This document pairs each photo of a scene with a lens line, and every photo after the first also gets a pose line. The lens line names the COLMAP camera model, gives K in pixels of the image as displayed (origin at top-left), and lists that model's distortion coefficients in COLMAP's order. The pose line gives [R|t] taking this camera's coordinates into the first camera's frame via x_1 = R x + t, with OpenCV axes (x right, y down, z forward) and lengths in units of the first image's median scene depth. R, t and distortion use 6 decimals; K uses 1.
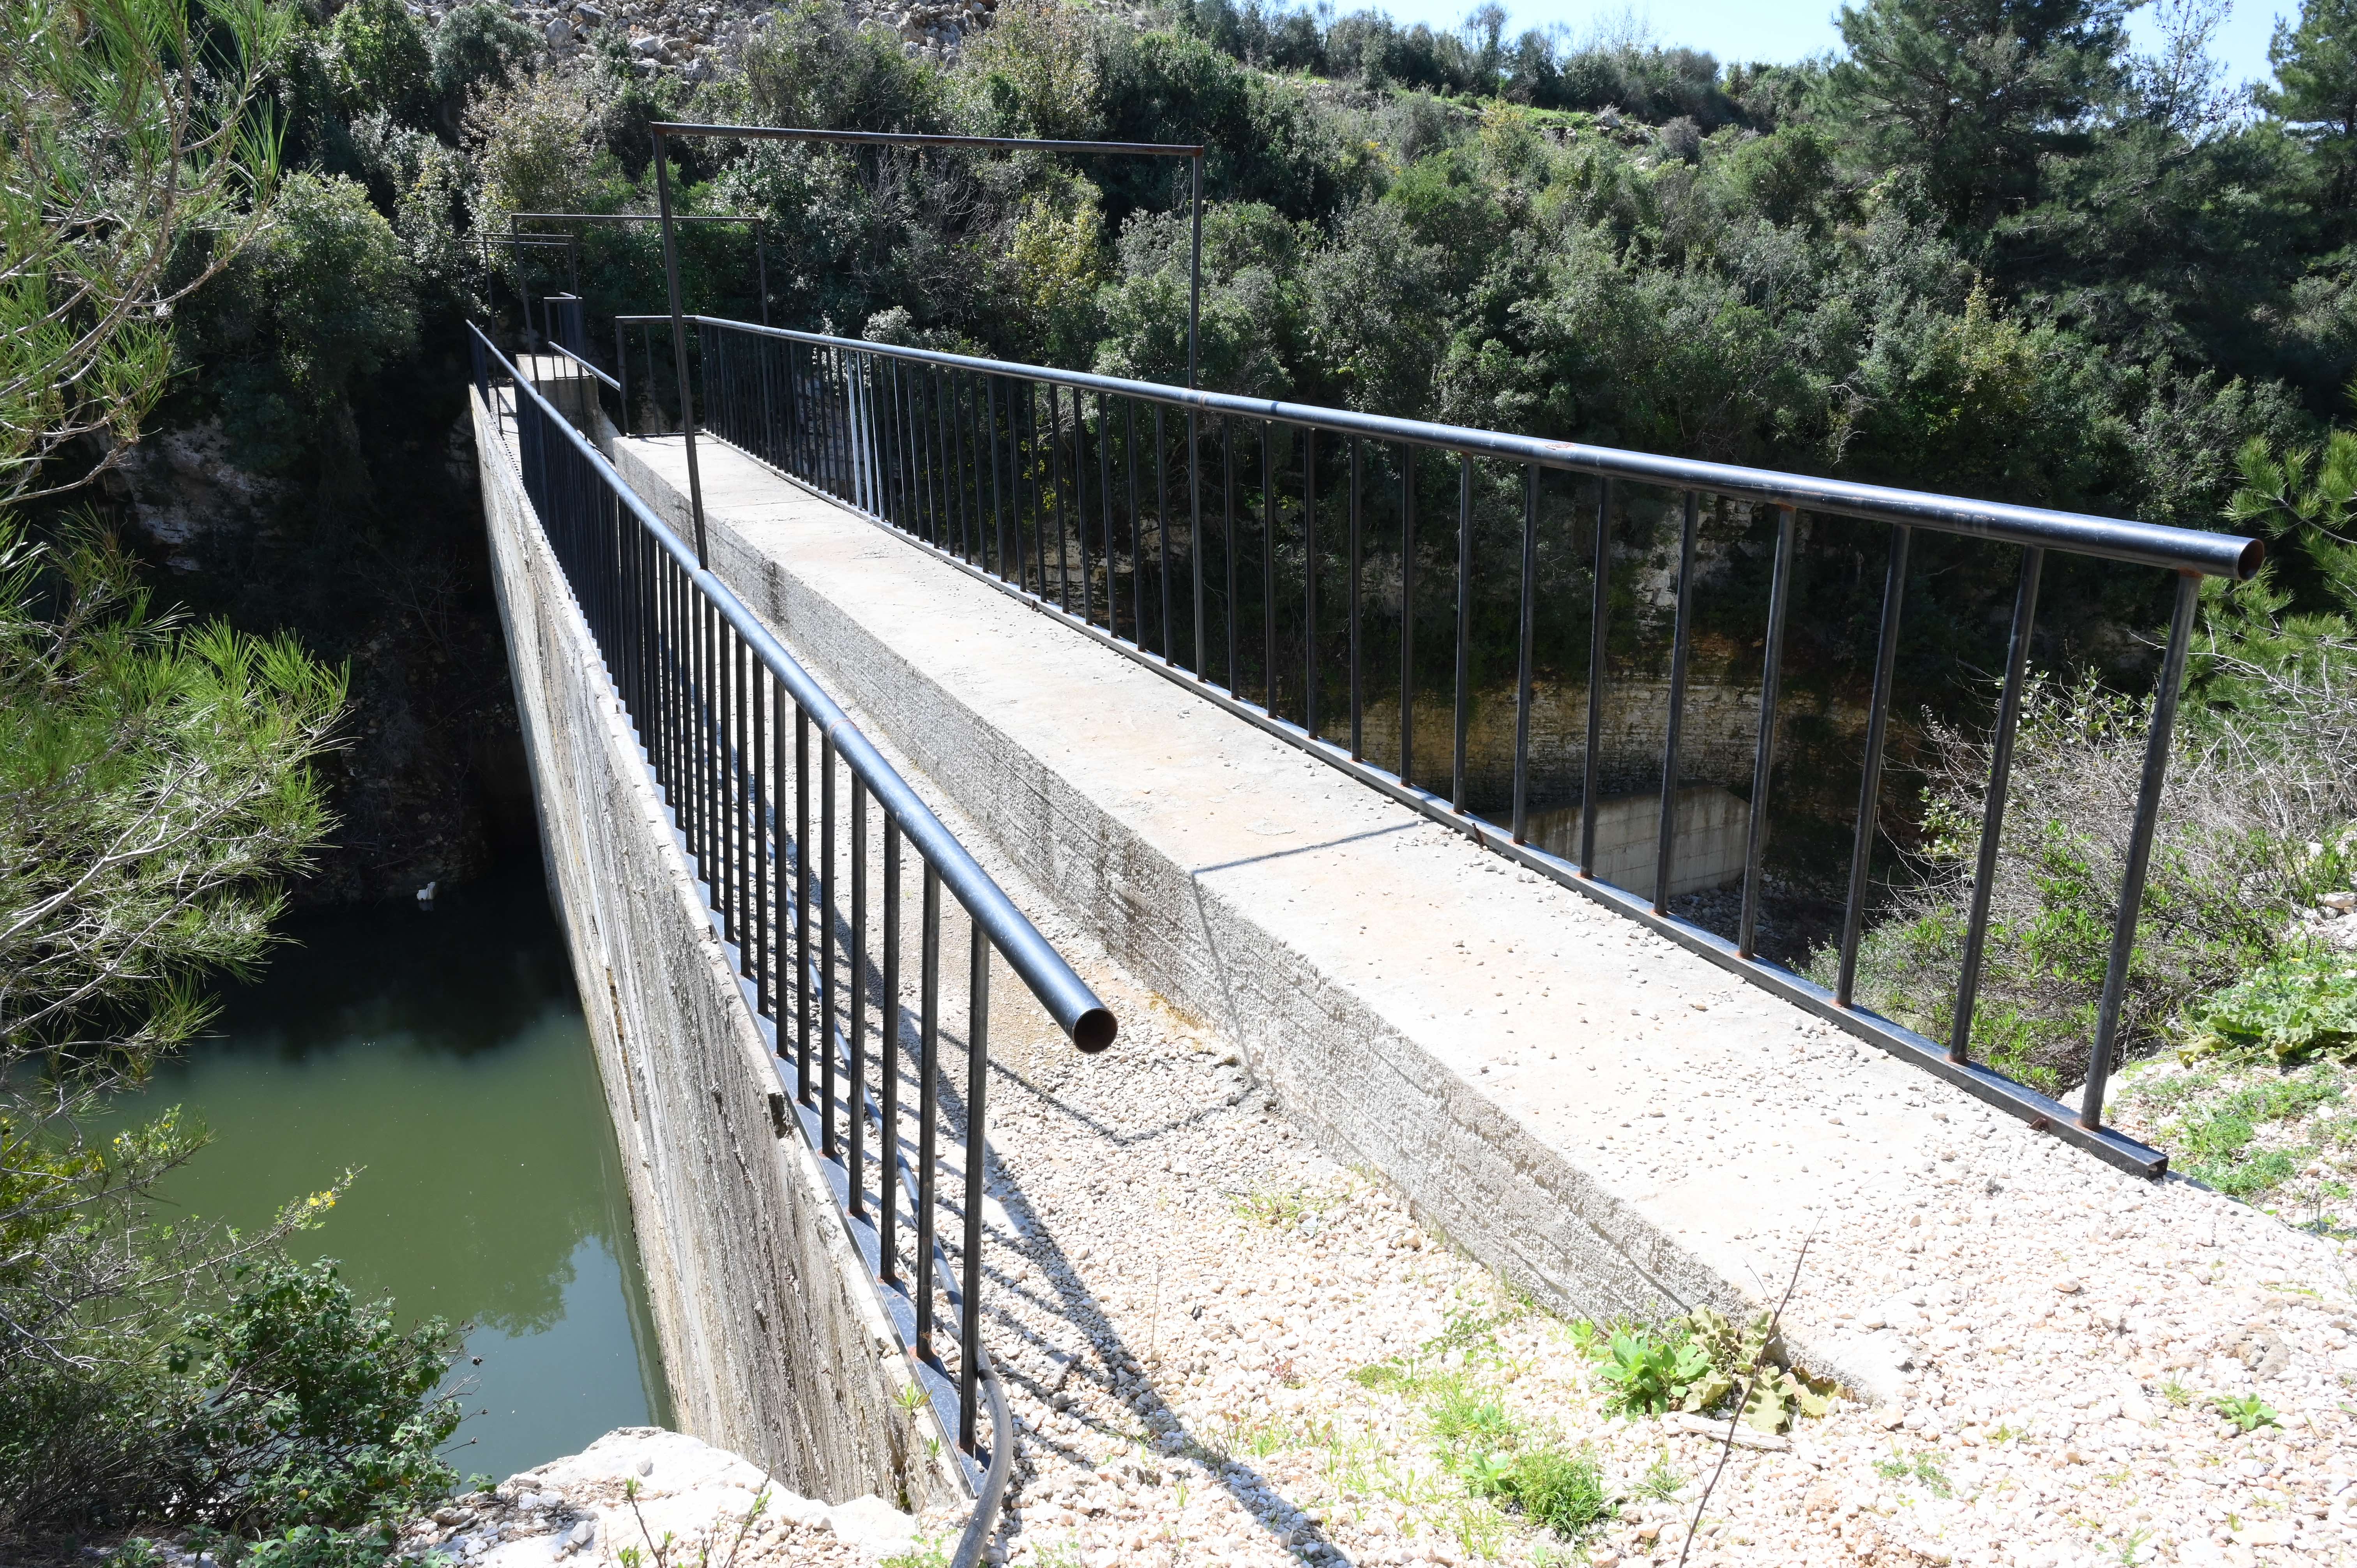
lens RADIAL K [[1565.2, 0, 1178.5], [0, 1565.2, 784.0], [0, 0, 1]] dist [0.003278, -0.003959]
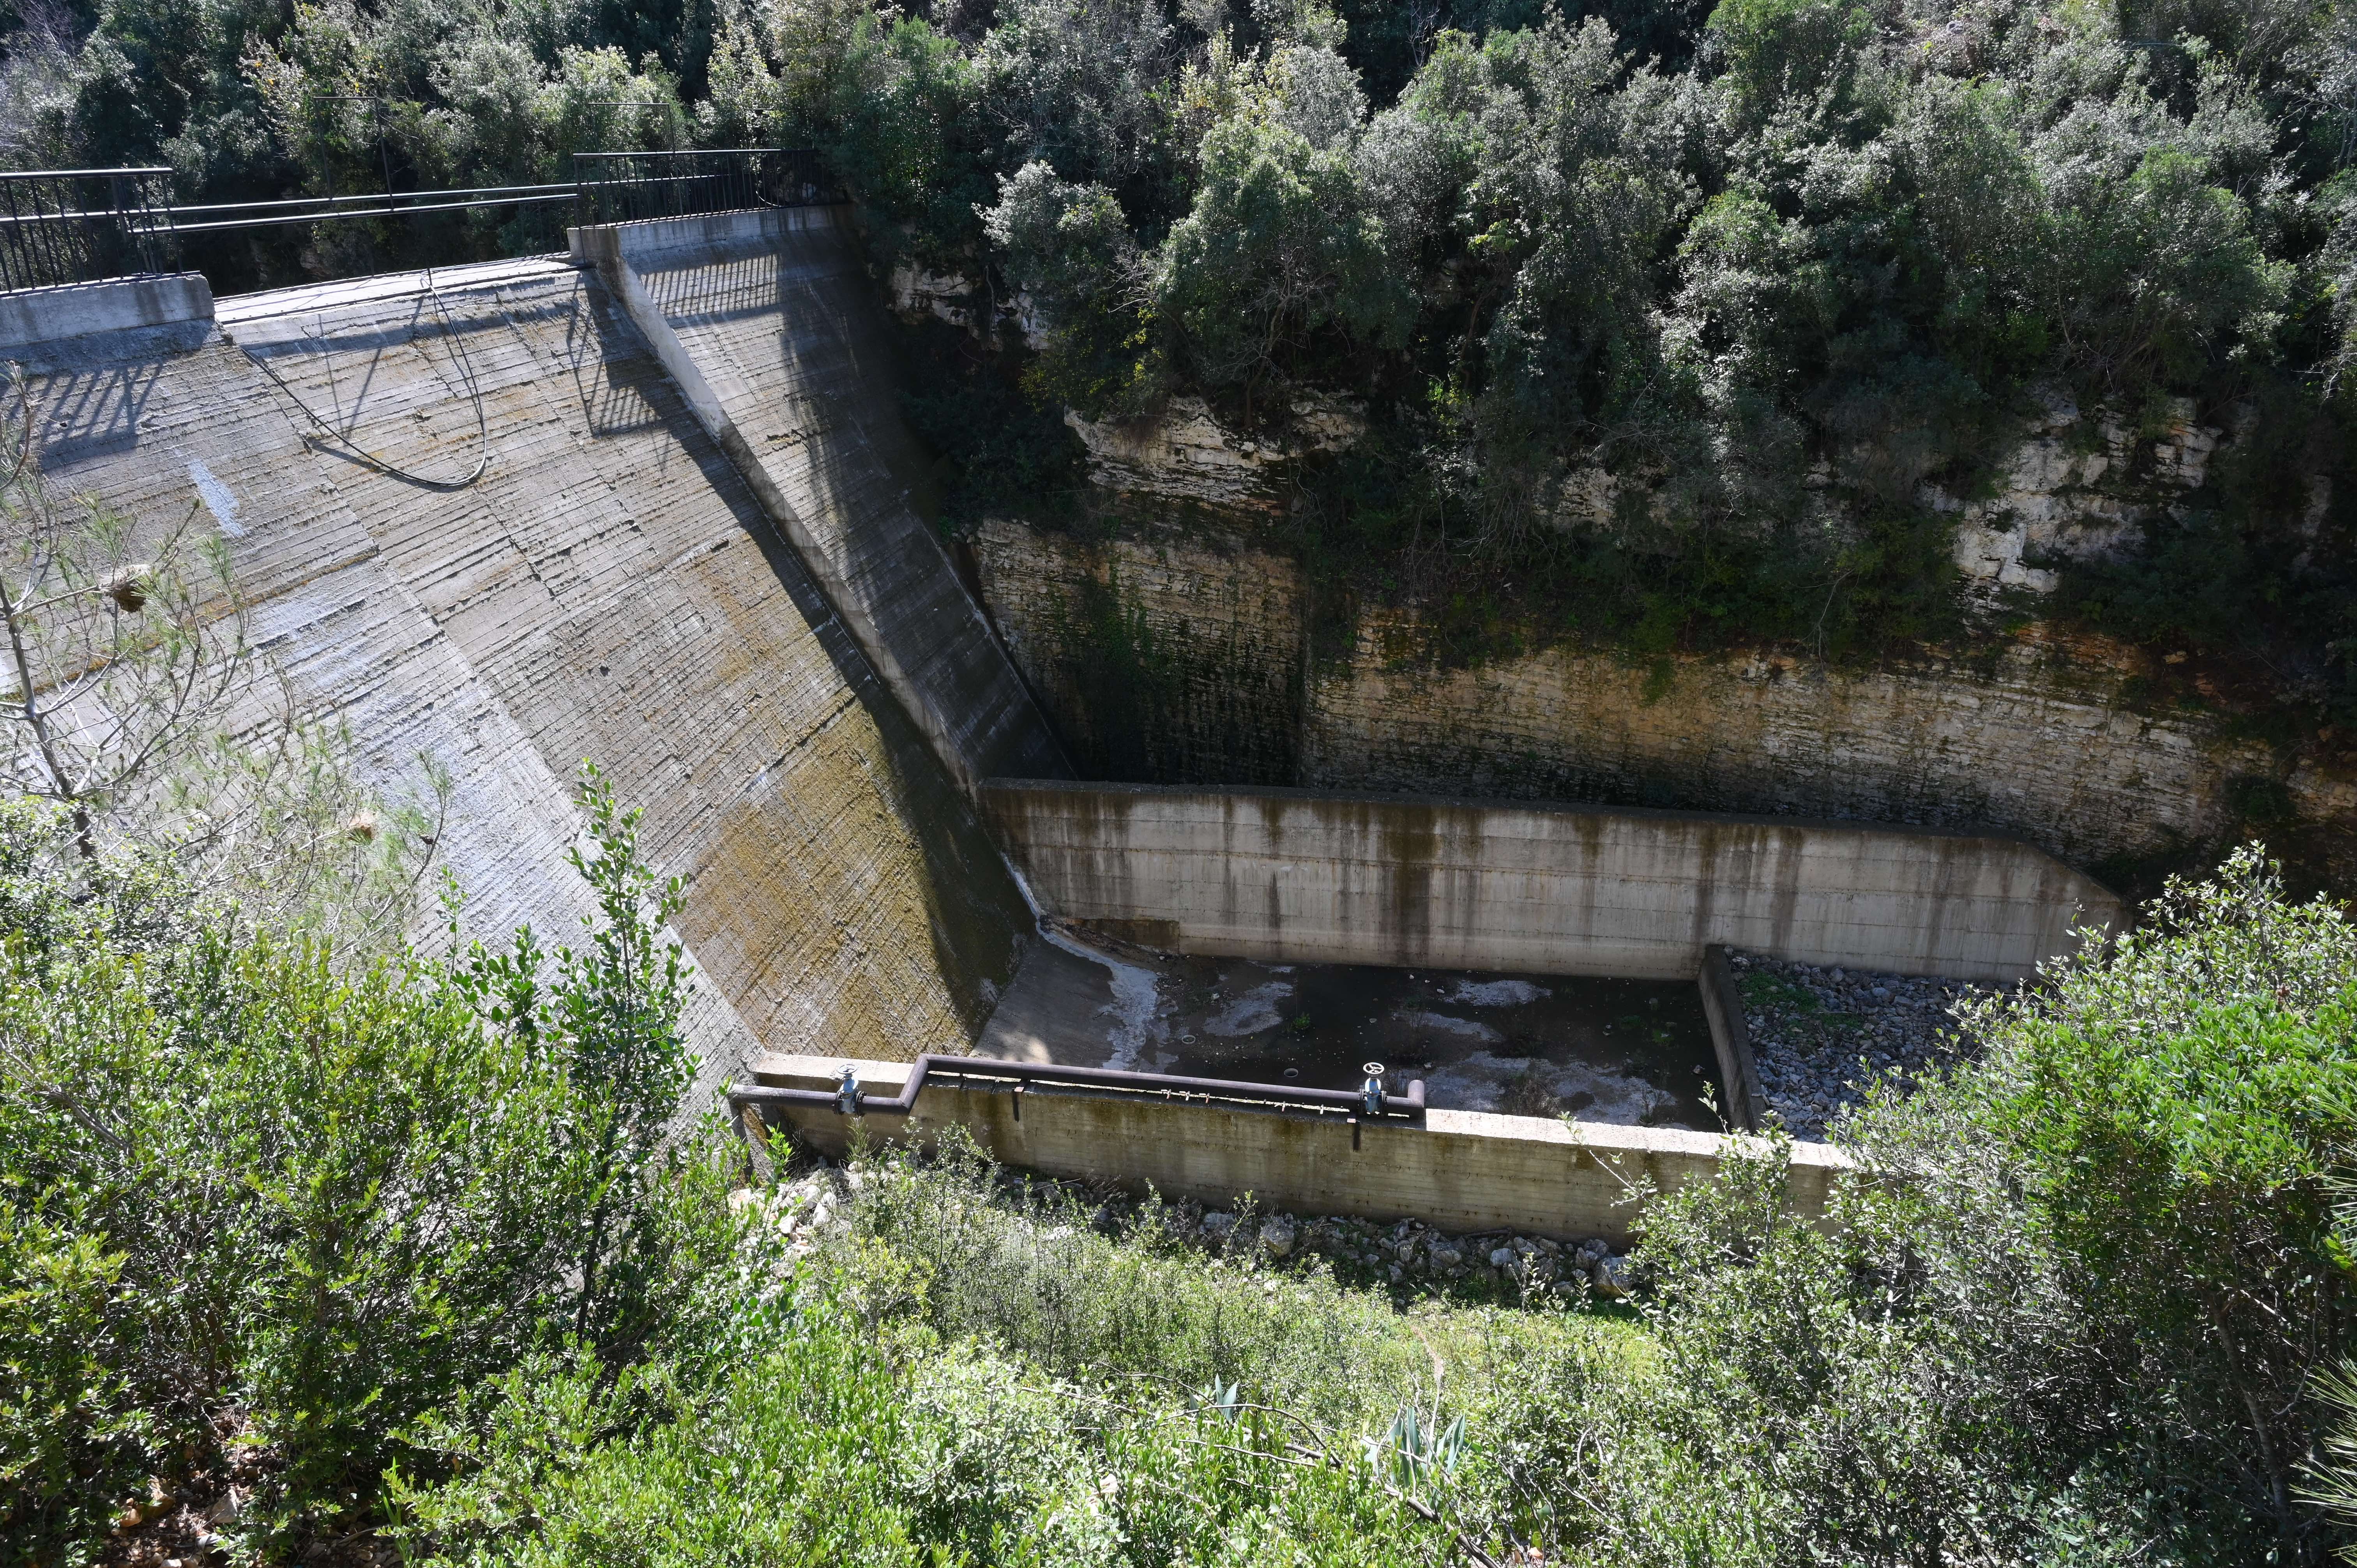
lens RADIAL K [[1569.5, 0, 1177.0], [0, 1569.5, 776.1], [0, 0, 1]] dist [0.003304, -0.004323]
pose [[0.812689, 0.207481, -0.544507, 0.440375], [-0.165475, 0.978164, 0.125749, -0.058916], [0.558708, -0.012093, 0.829276, 0.203596]]
